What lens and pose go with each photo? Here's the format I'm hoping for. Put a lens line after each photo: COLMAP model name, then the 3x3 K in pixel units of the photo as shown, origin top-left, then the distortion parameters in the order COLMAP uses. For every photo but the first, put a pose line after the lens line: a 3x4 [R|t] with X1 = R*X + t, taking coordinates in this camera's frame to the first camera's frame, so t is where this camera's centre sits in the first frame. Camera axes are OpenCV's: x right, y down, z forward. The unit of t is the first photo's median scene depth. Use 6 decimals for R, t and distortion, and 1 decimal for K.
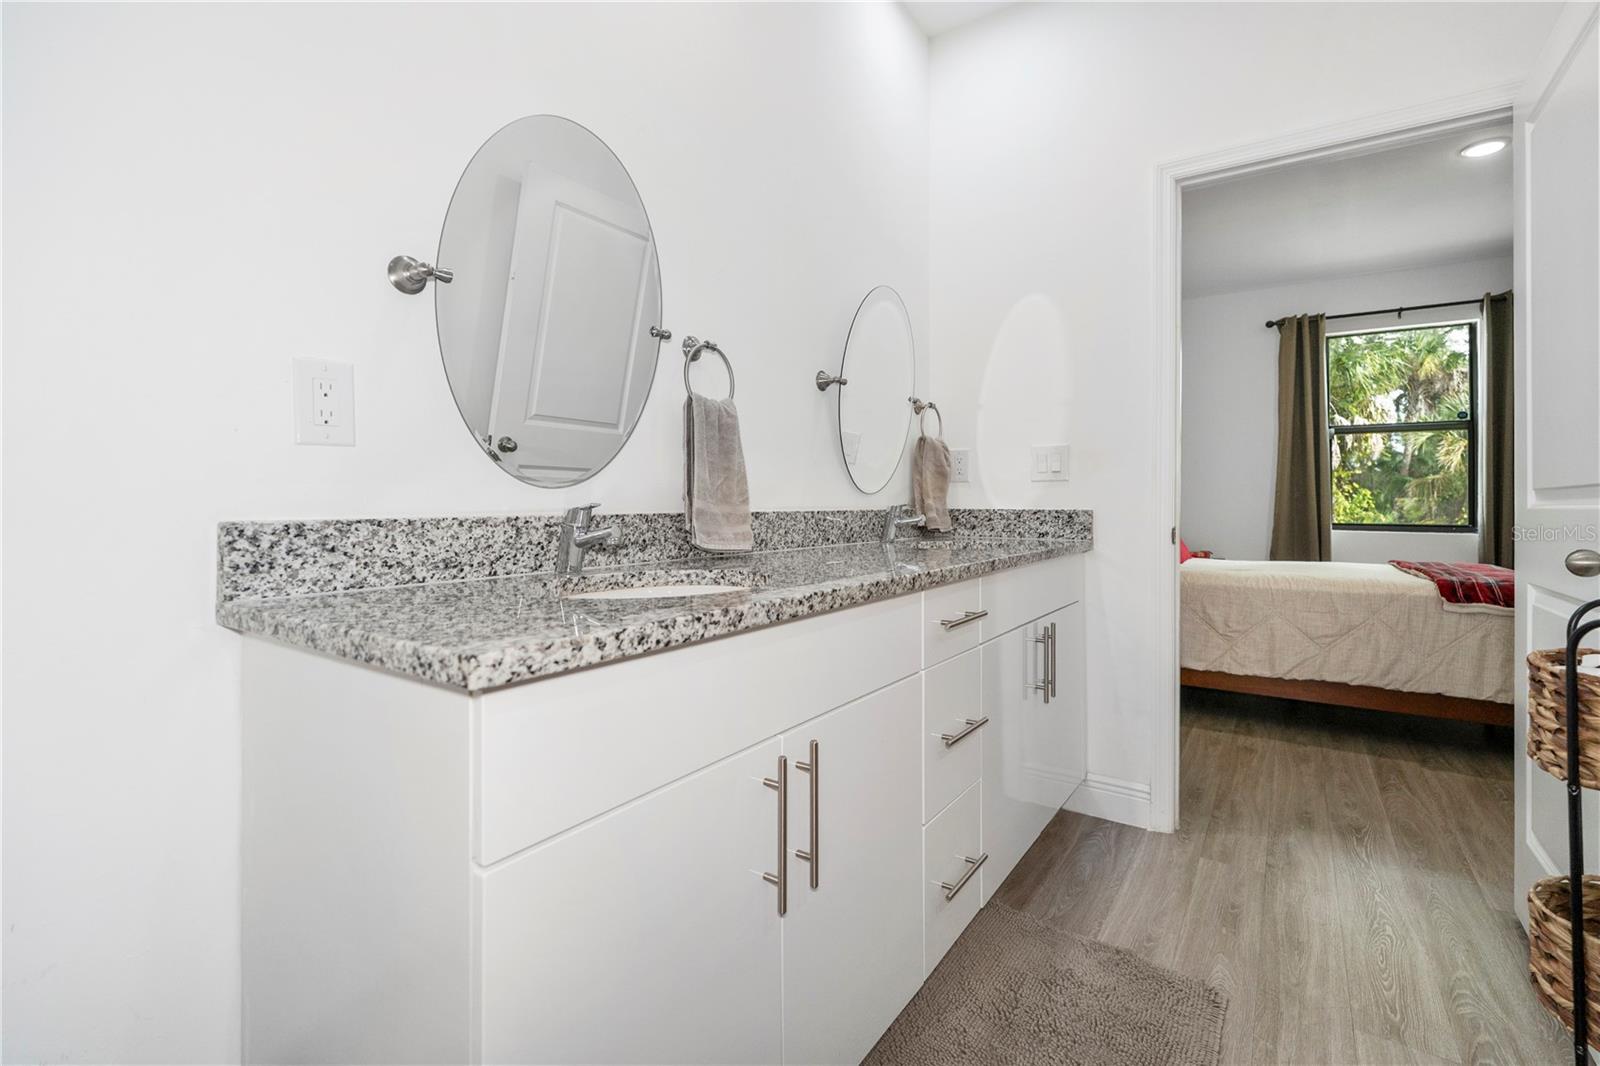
lens RADIAL K [[732.0, 0, 786.2], [0, 732.0, 491.3], [0, 0, 1]] dist [-0.004474, 0.000593]
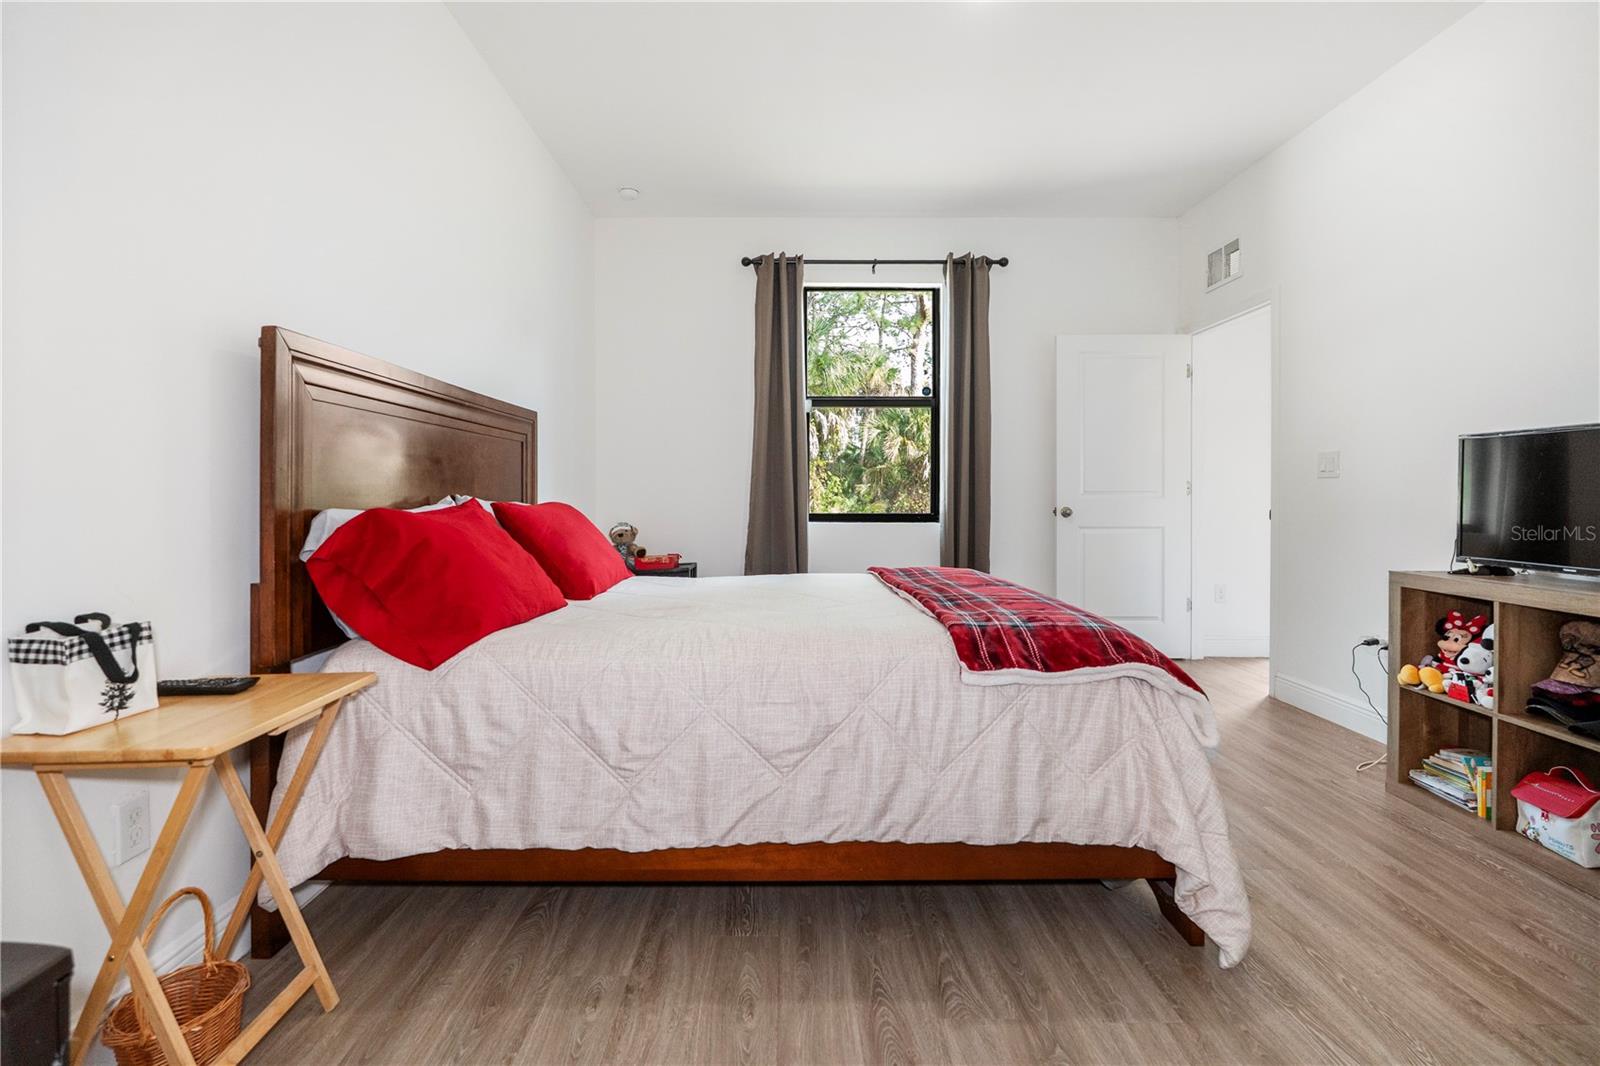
lens RADIAL K [[732.0, 0, 785.0], [0, 732.0, 496.1], [0, 0, 1]] dist [-0.004474, 0.000593]
pose [[0.823653, -0.010001, 0.567005, 0.413237], [-0.003820, 0.999724, 0.023182, 0.007023], [-0.567081, -0.021259, 0.823388, 0.539361]]
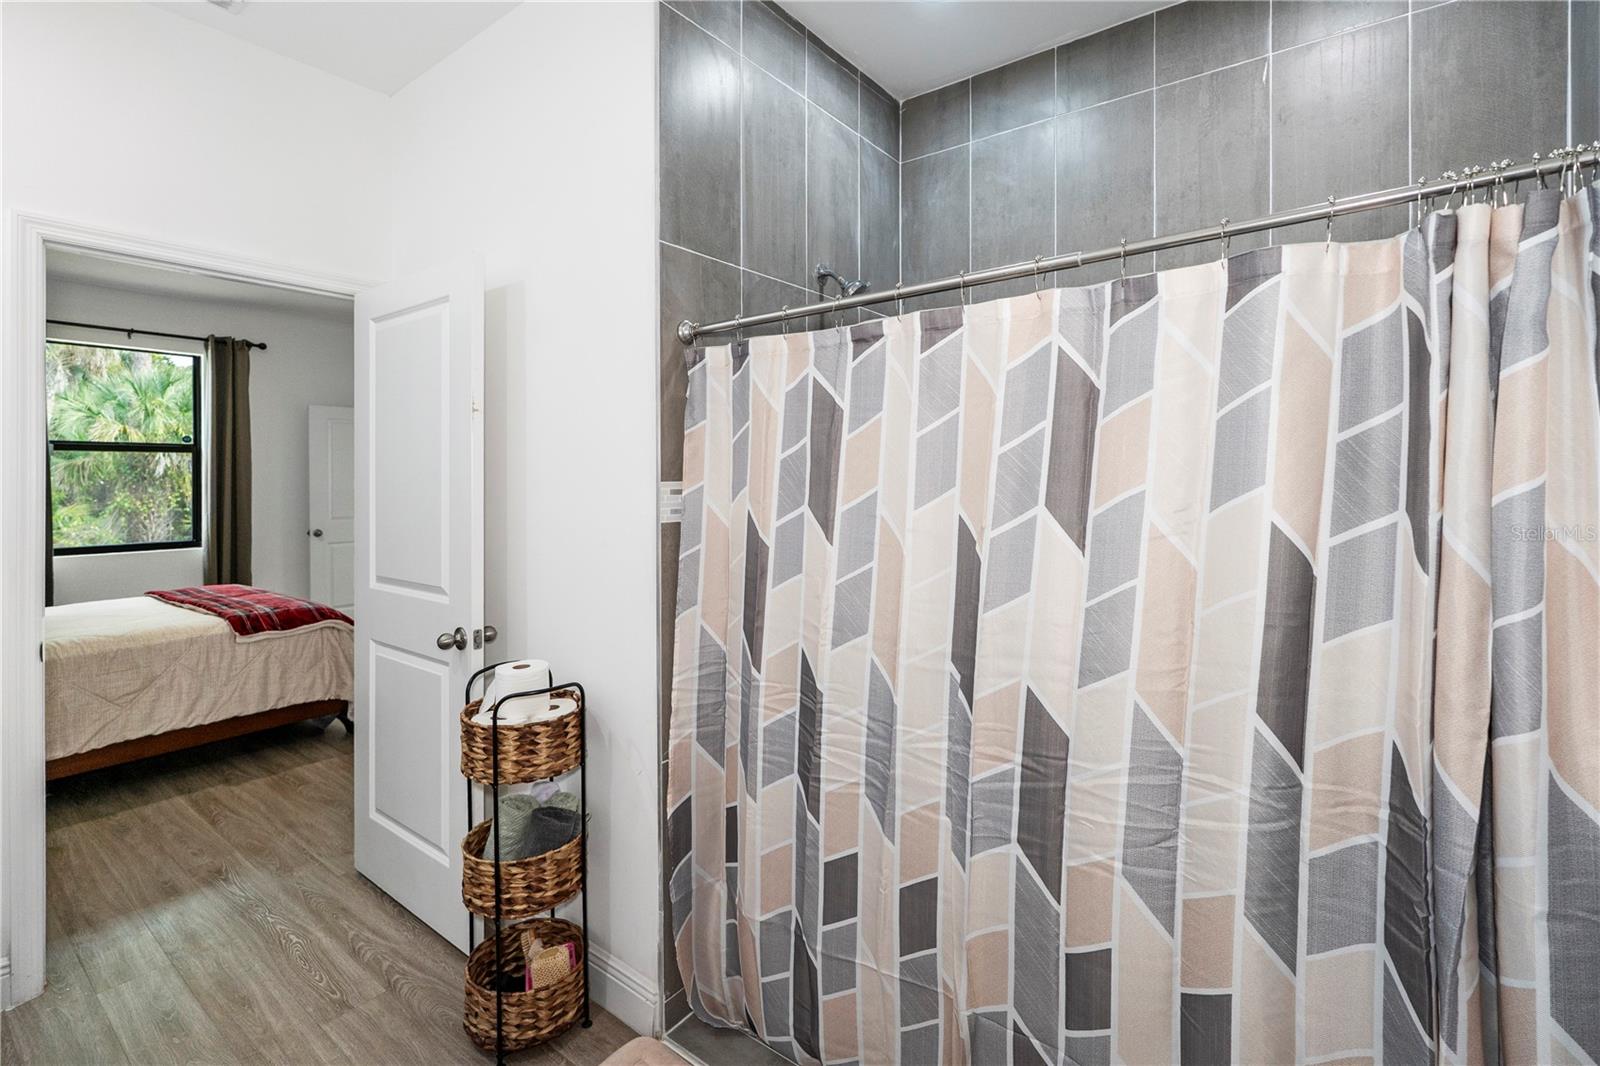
lens RADIAL K [[732.0, 0, 815.5], [0, 732.0, 474.7], [0, 0, 1]] dist [-0.004474, 0.000593]
pose [[0.035445, -0.007542, 0.999343, -0.198298], [-0.012647, 0.999888, 0.007995, -0.110300], [-0.999292, -0.012922, 0.035346, 0.033755]]
